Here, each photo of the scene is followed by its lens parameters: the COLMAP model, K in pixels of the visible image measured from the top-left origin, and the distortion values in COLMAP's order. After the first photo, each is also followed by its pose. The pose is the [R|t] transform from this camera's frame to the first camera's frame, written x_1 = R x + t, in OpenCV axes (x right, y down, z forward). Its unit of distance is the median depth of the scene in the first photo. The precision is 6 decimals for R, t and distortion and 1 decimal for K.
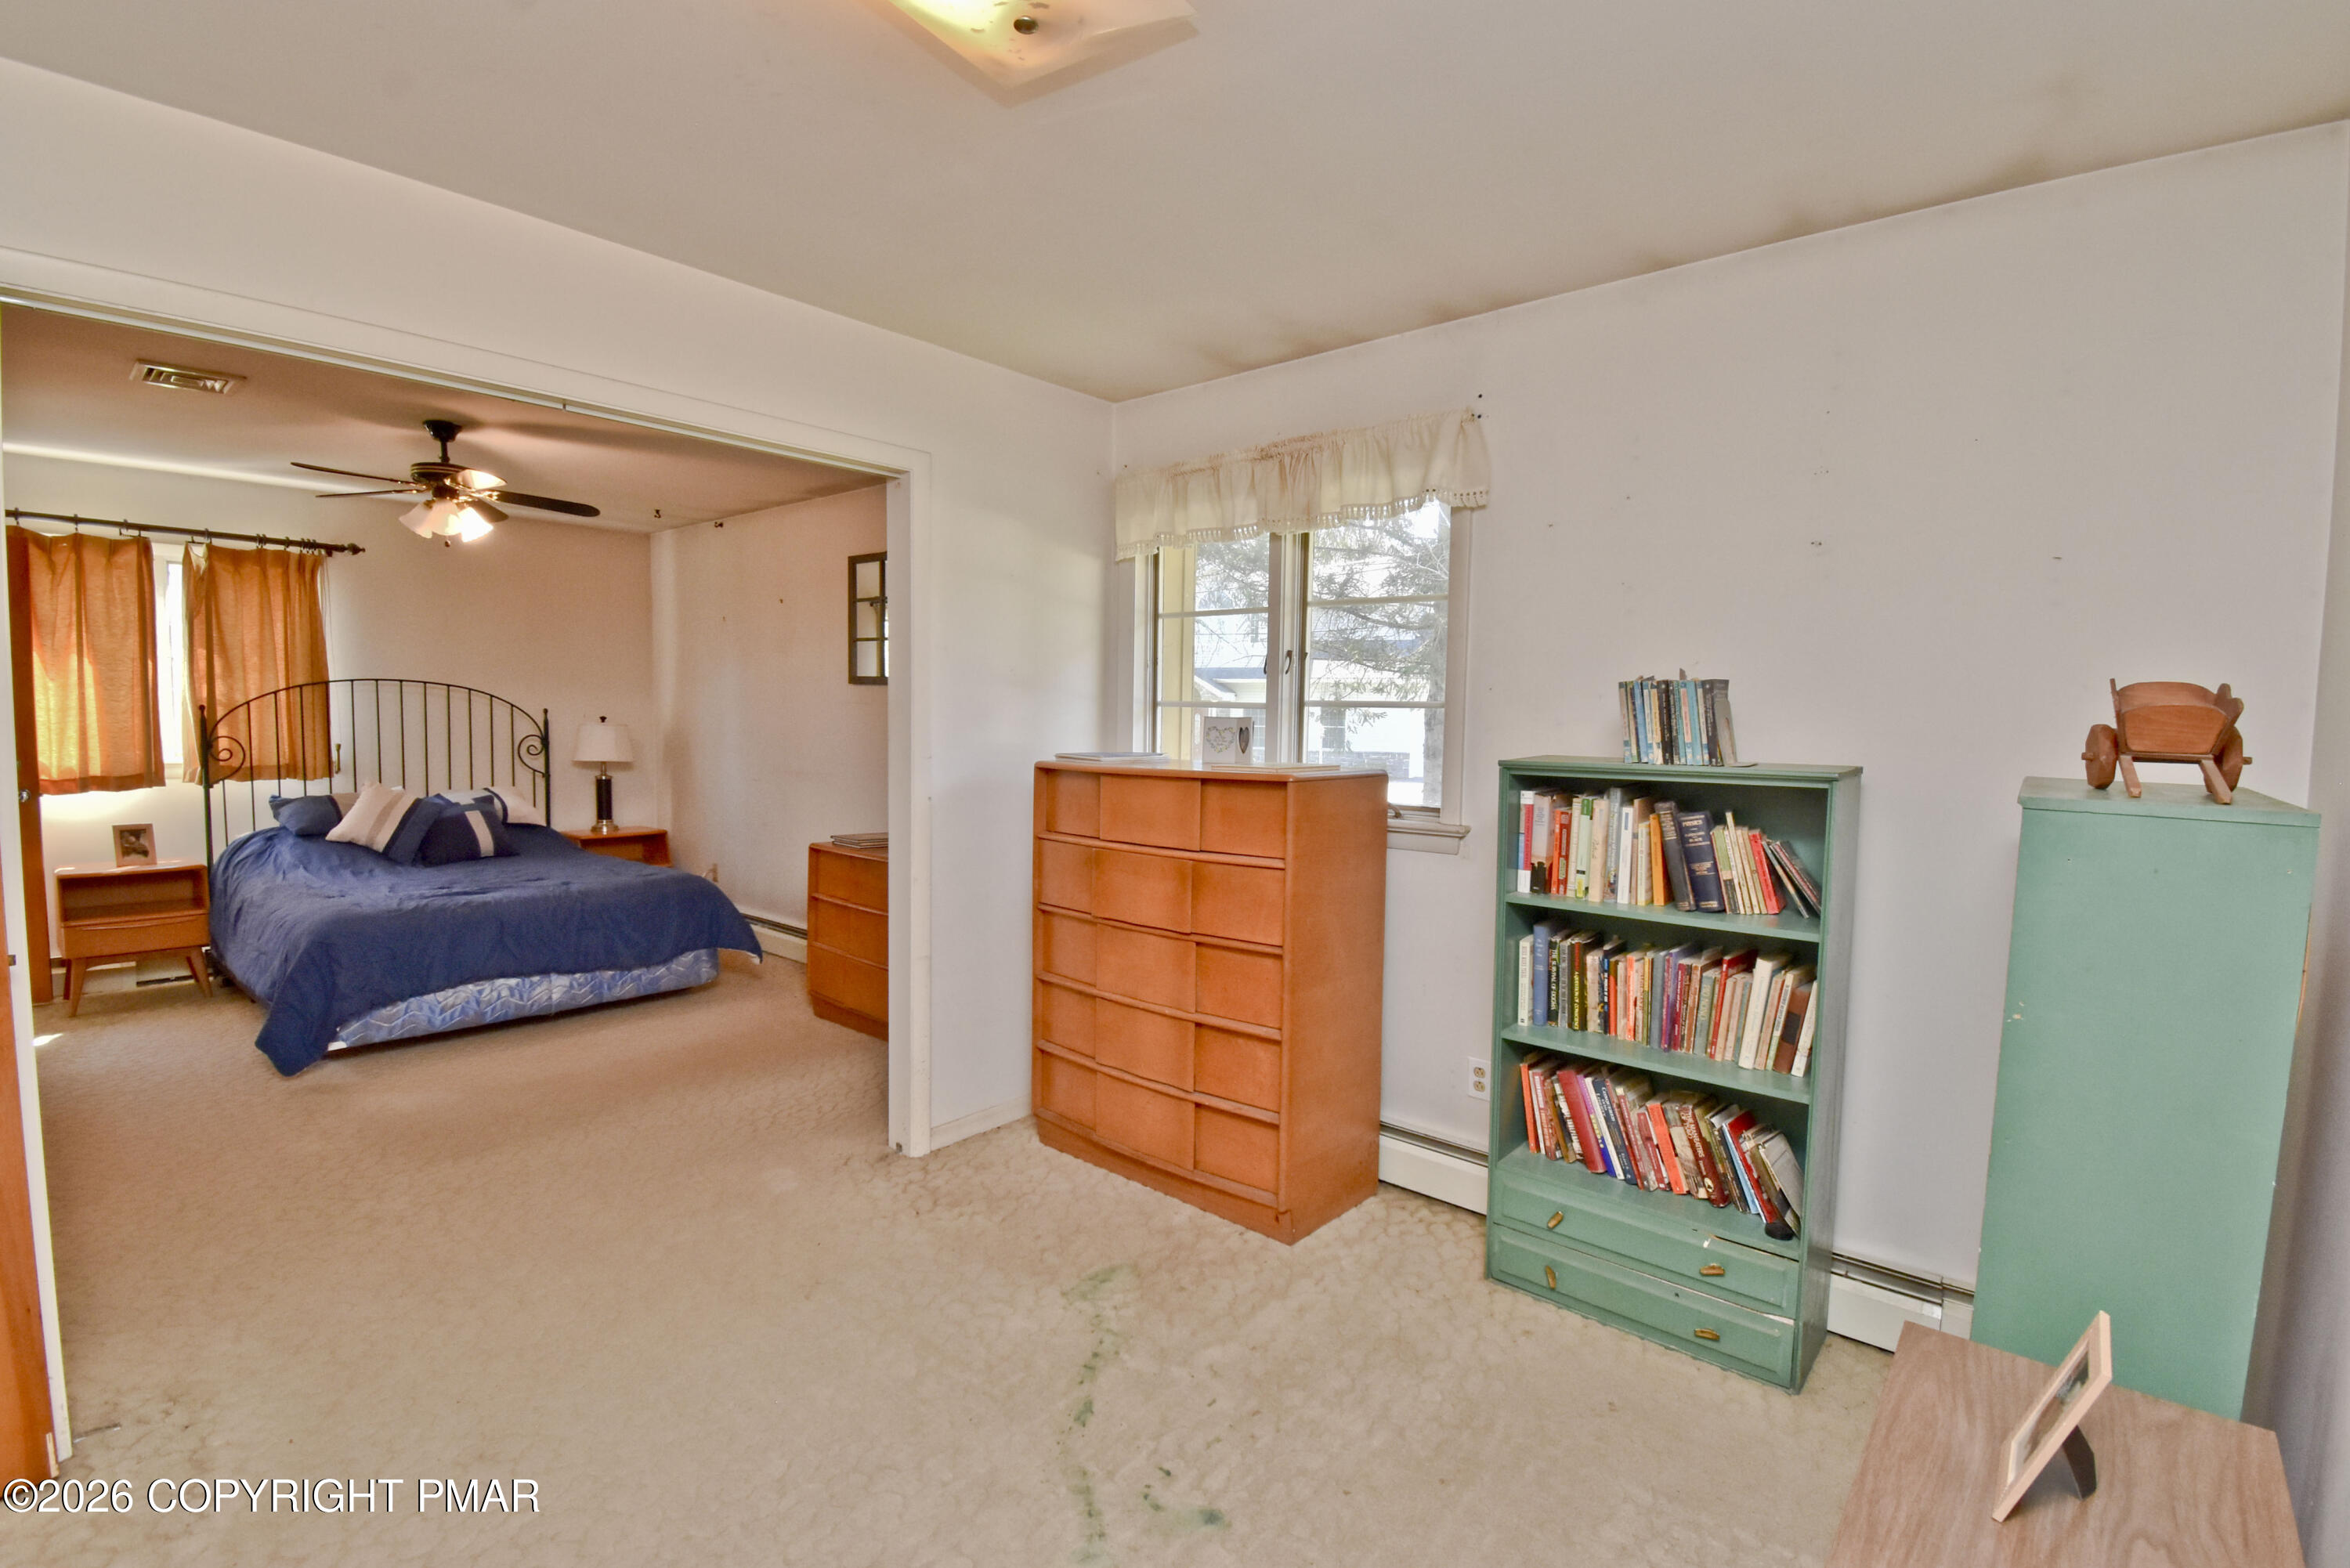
lens RADIAL K [[1095.9, 0, 1193.3], [0, 1095.9, 800.9], [0, 0, 1]] dist [0.021398, -0.024536]
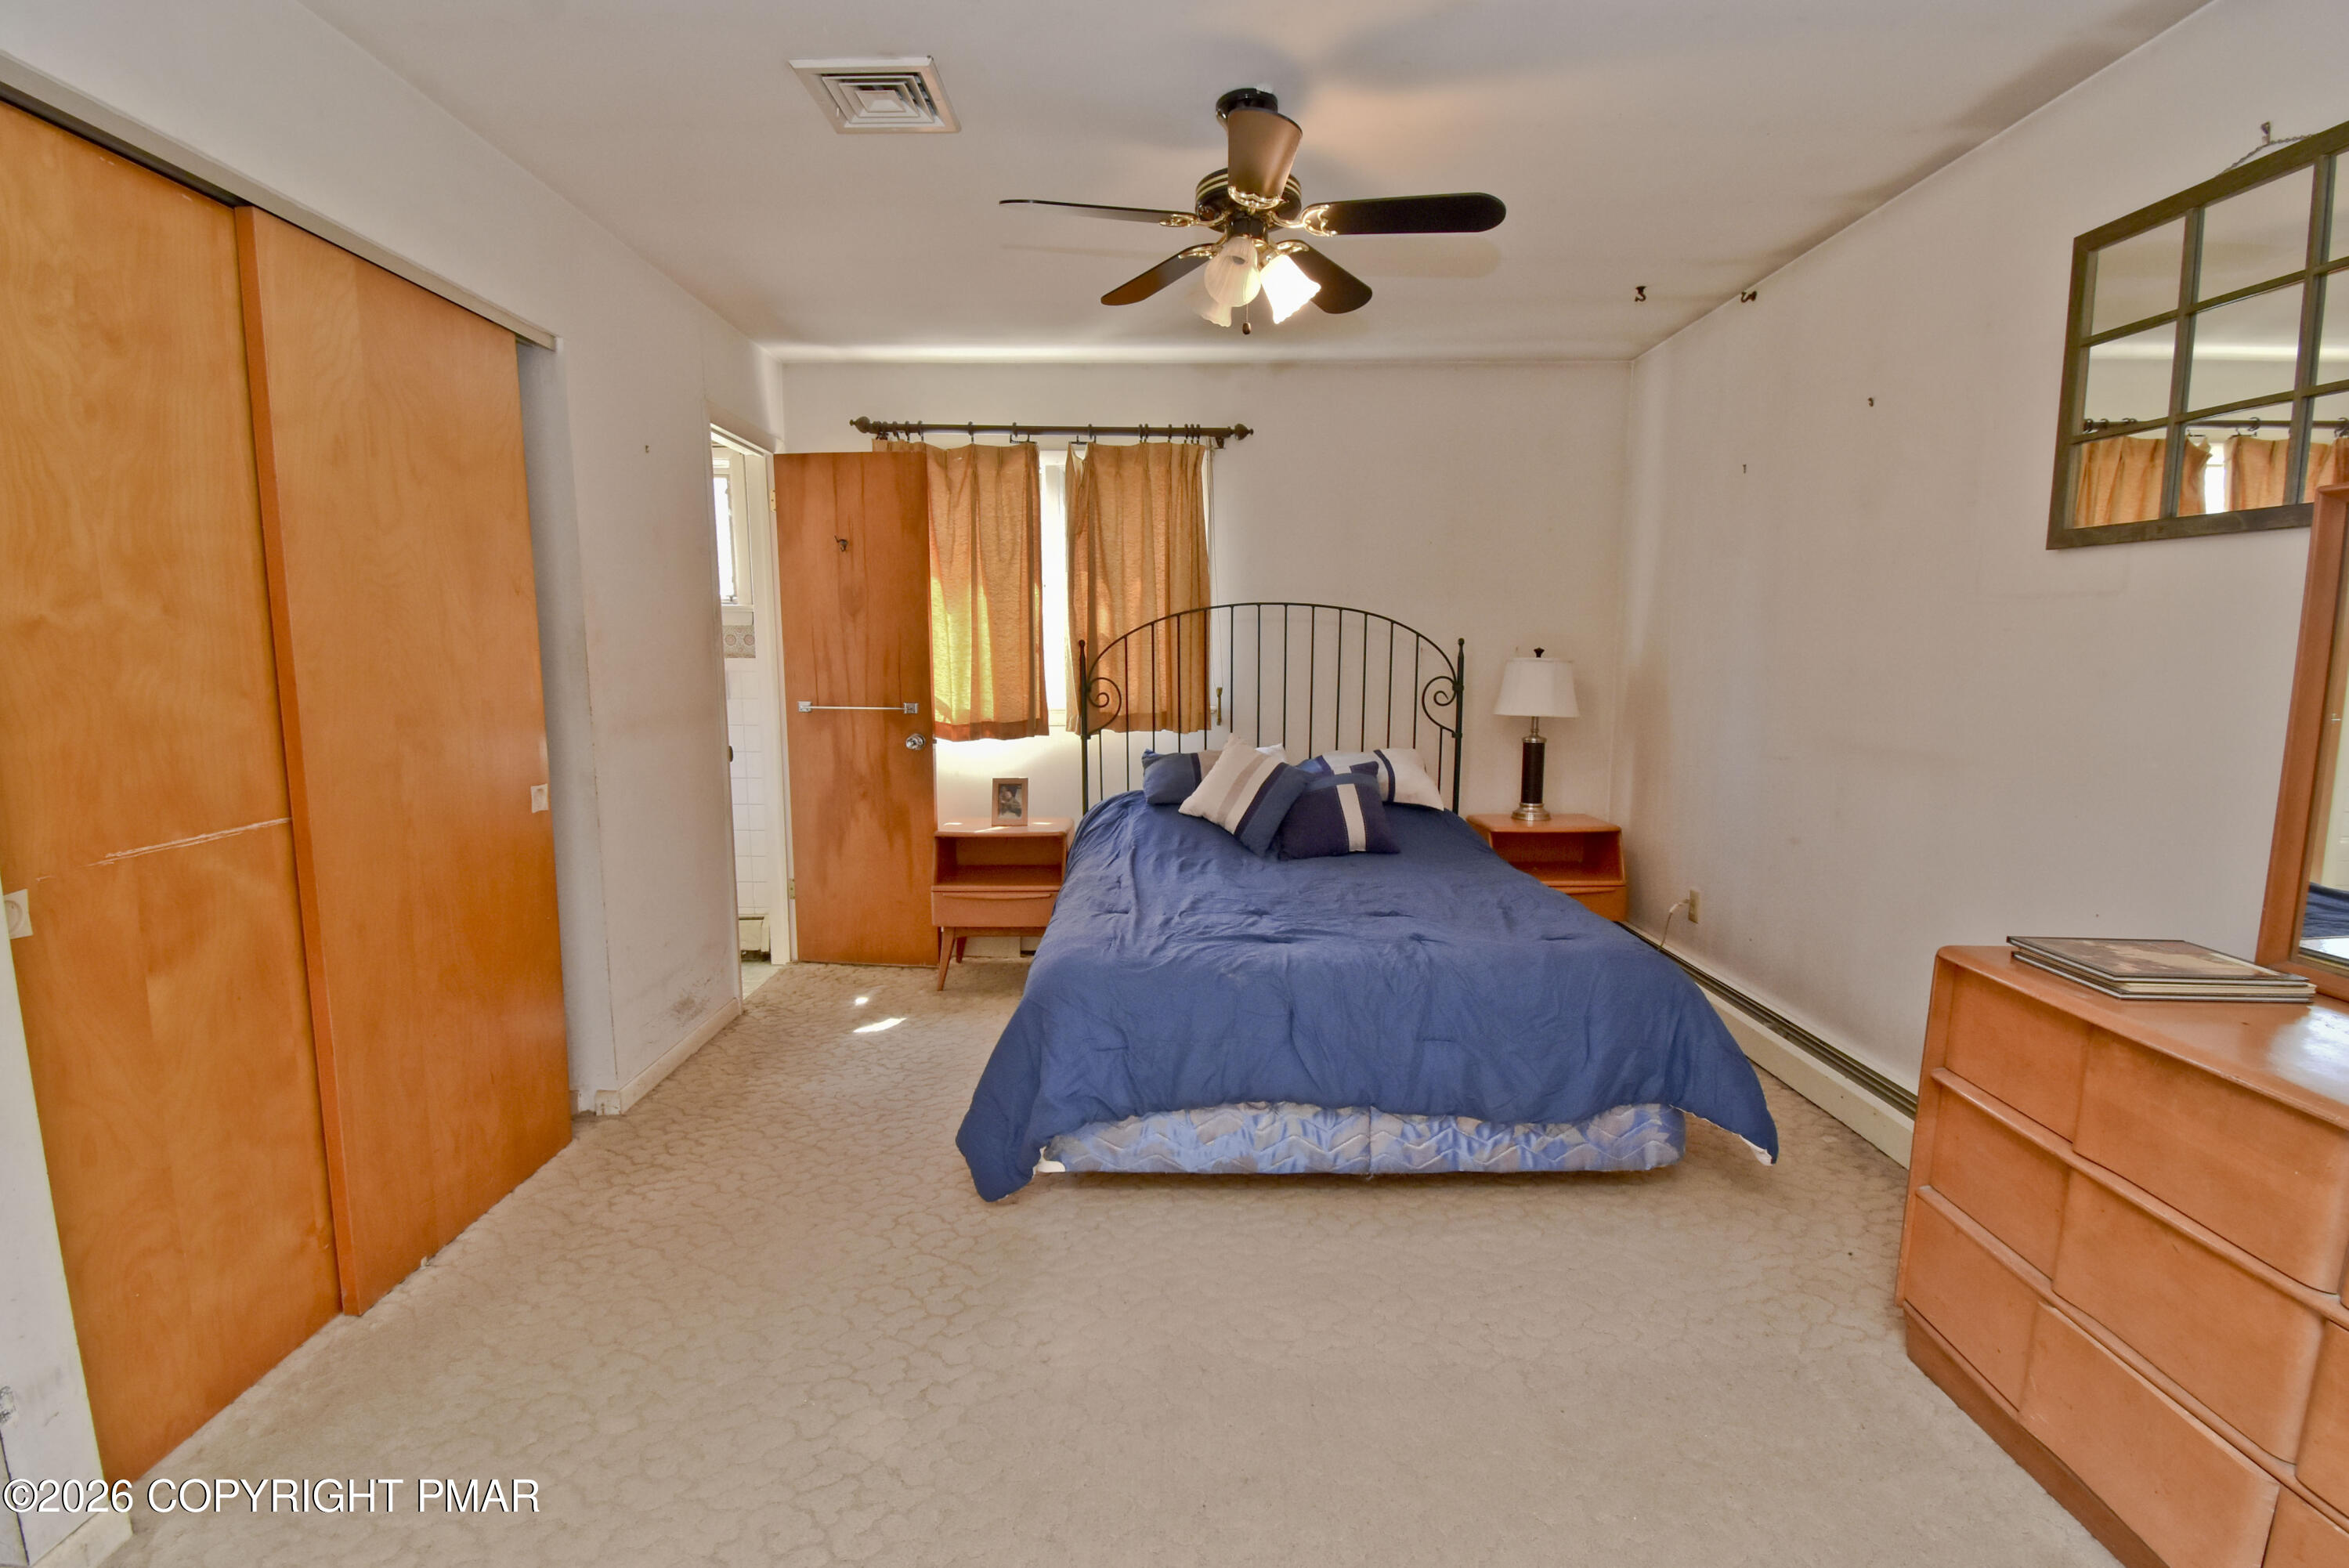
lens RADIAL K [[1103.1, 0, 1142.7], [0, 1103.1, 781.1], [0, 0, 1]] dist [0.021269, -0.026443]
pose [[0.634894, 0.071981, -0.769239, -0.211173], [-0.047473, 0.997404, 0.054149, -0.026970], [0.771140, 0.002139, 0.636663, 0.488015]]
